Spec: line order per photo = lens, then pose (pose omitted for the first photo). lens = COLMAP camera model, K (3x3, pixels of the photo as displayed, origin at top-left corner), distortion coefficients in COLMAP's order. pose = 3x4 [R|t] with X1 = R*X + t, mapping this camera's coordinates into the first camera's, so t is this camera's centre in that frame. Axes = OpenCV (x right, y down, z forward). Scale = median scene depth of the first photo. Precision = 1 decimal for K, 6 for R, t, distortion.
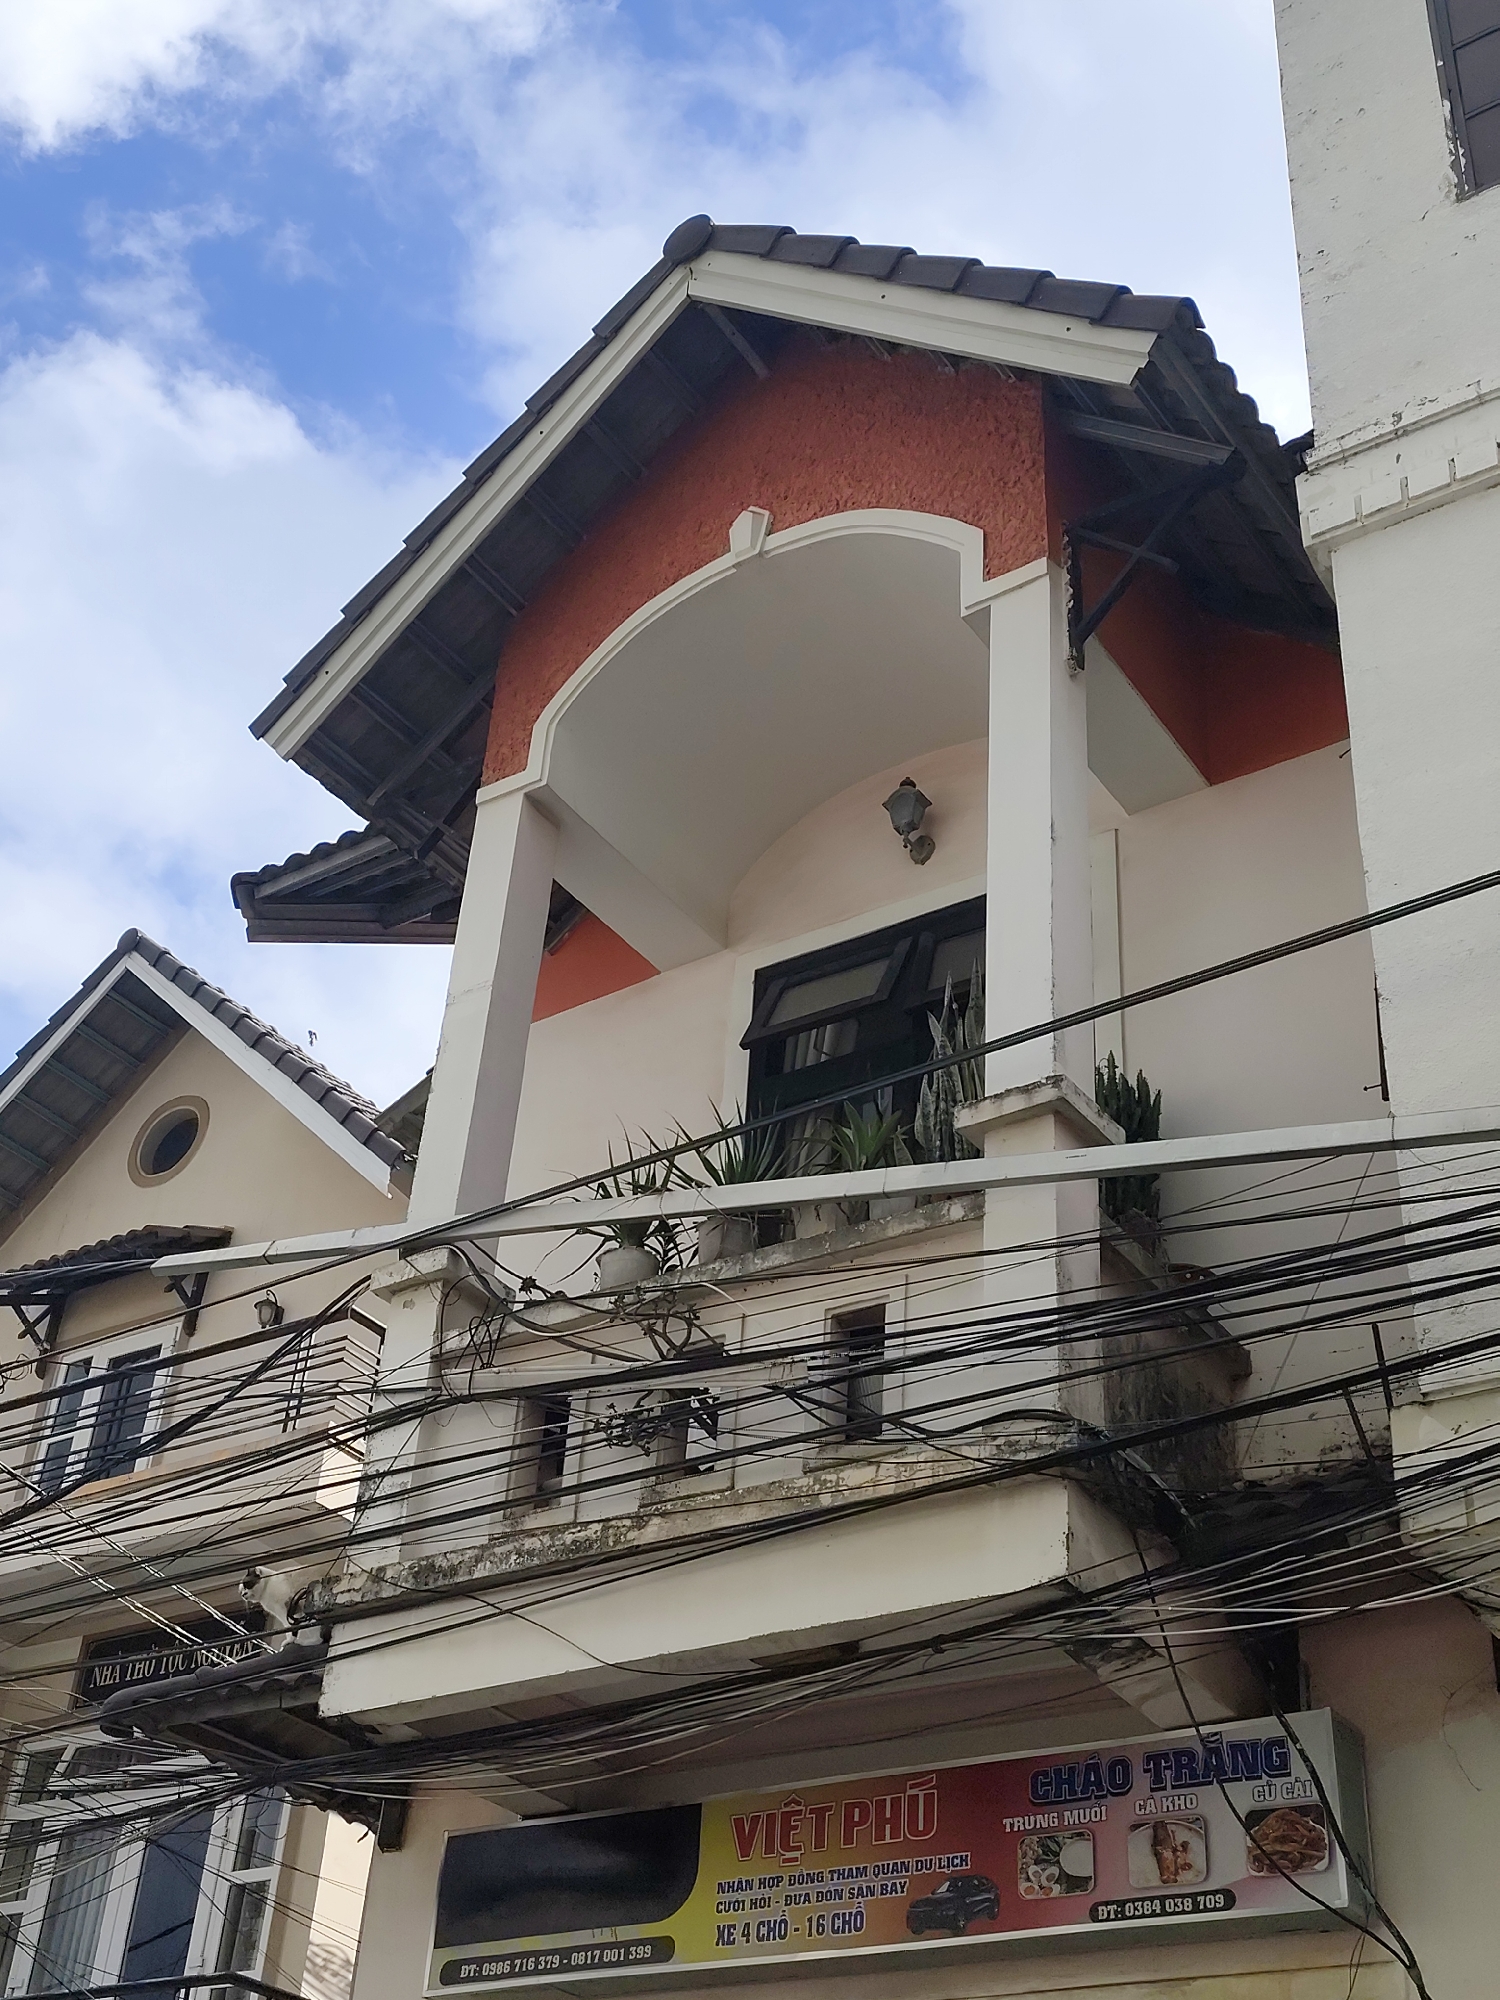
lens RADIAL K [[2467.5, 0, 750.0], [0, 2467.5, 1000.0], [0, 0, 1]] dist [0.061584, 0.001496]
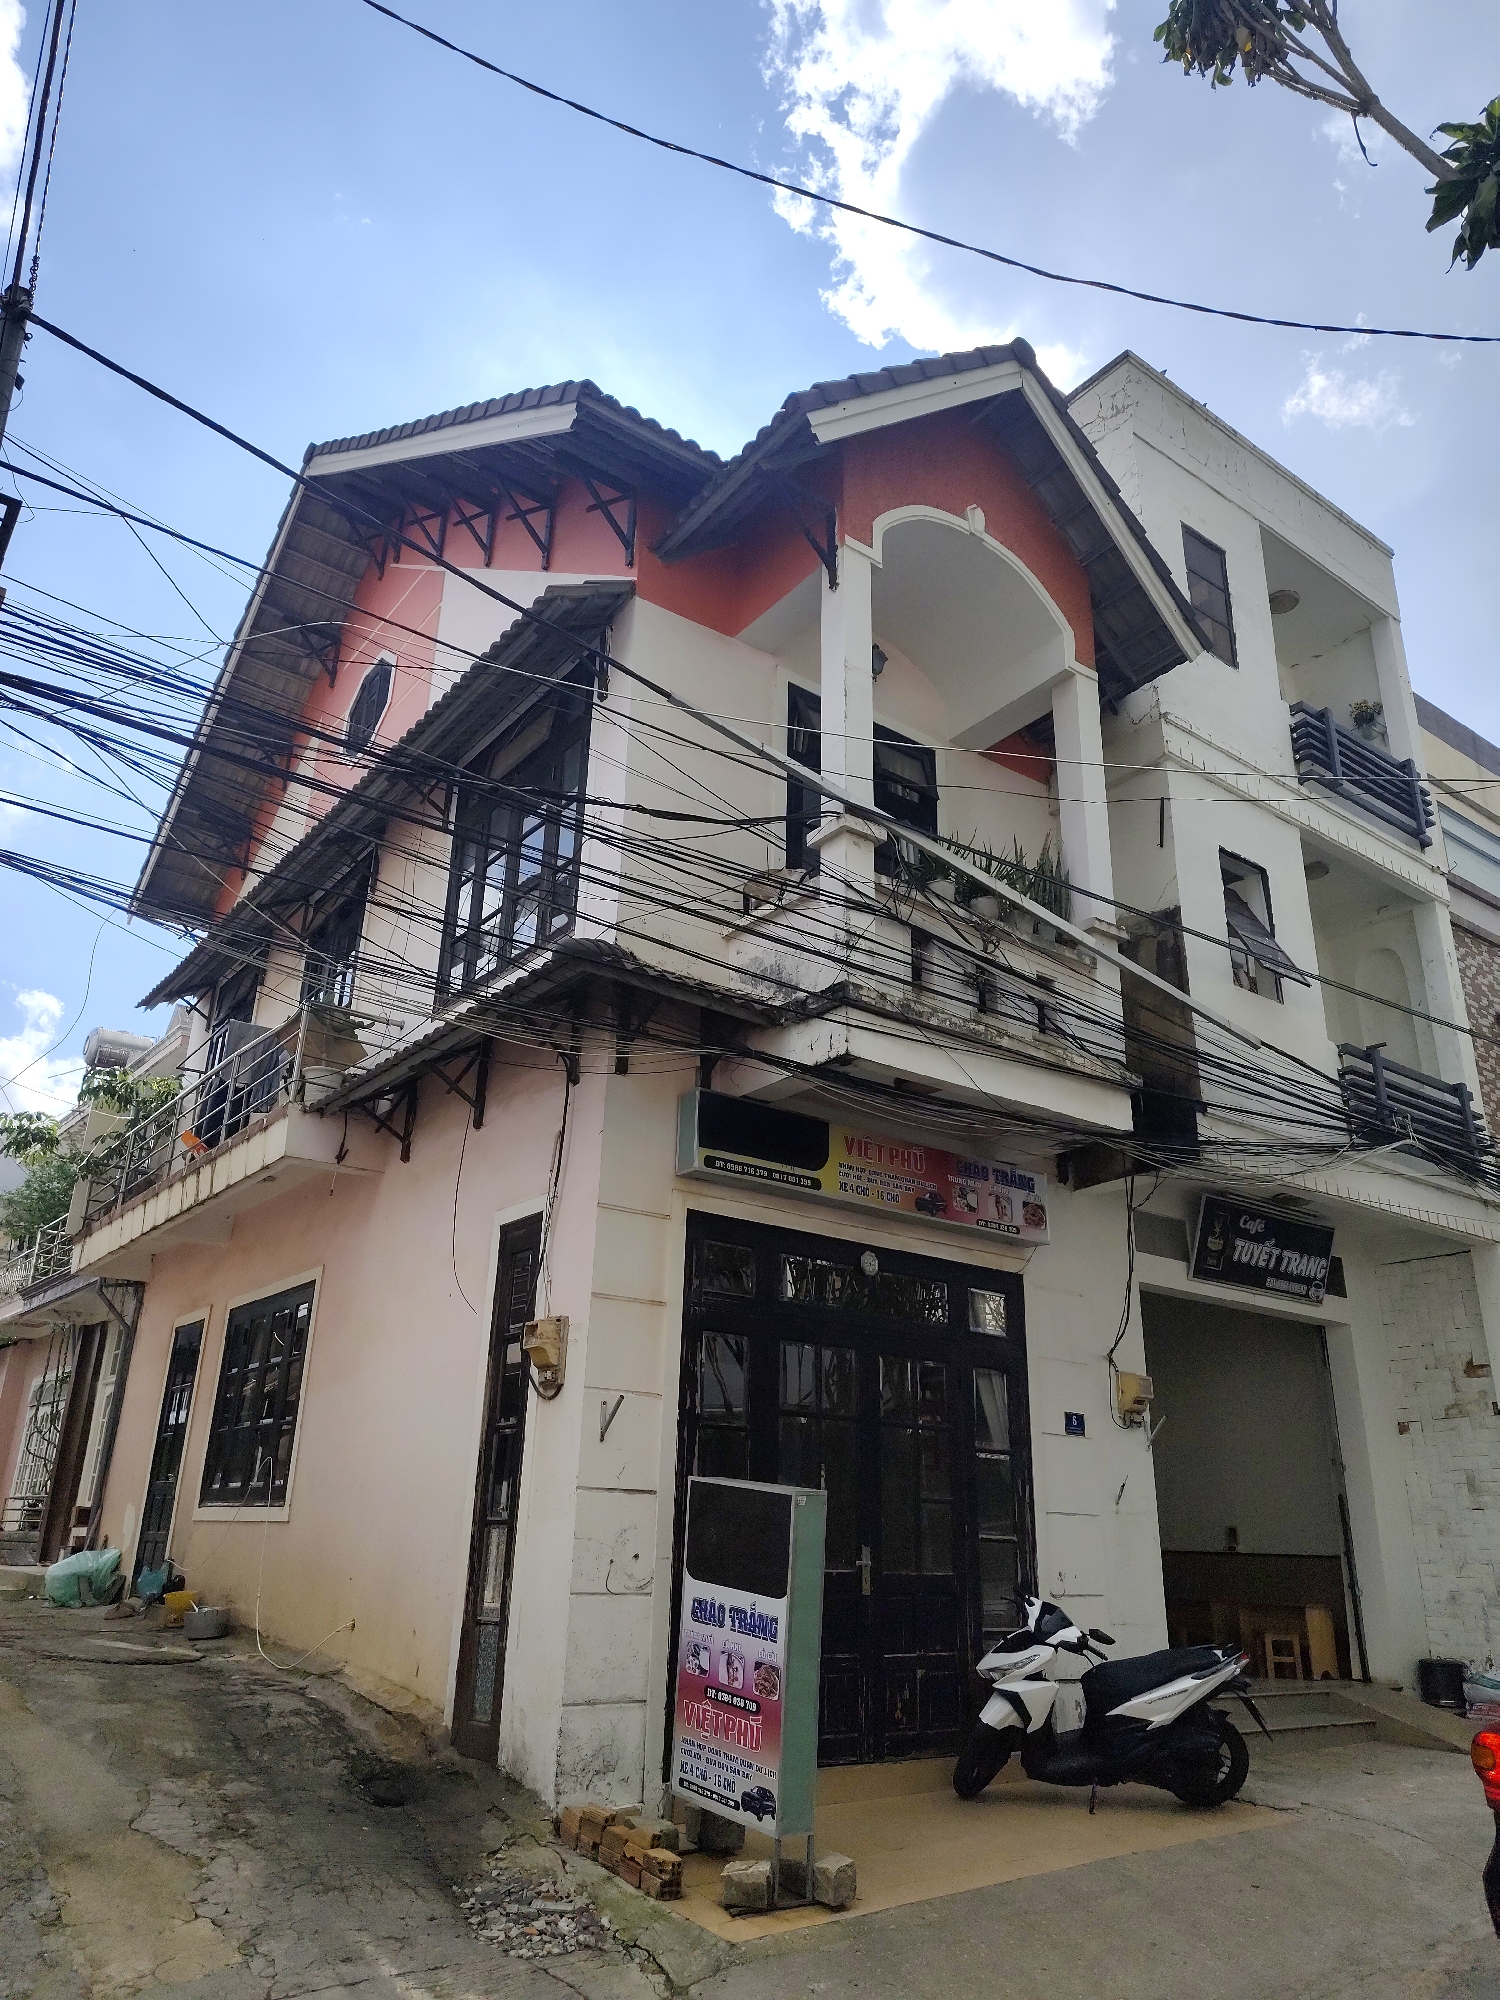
lens RADIAL K [[1373.3, 0, 750.0], [0, 1373.3, 1000.0], [0, 0, 1]] dist [0.007286, 0.000704]
pose [[0.372430, 0.294894, 0.879962, -1.161931], [-0.542595, 0.838424, -0.051329, 0.355805], [-0.752919, -0.458347, 0.472262, 0.593664]]
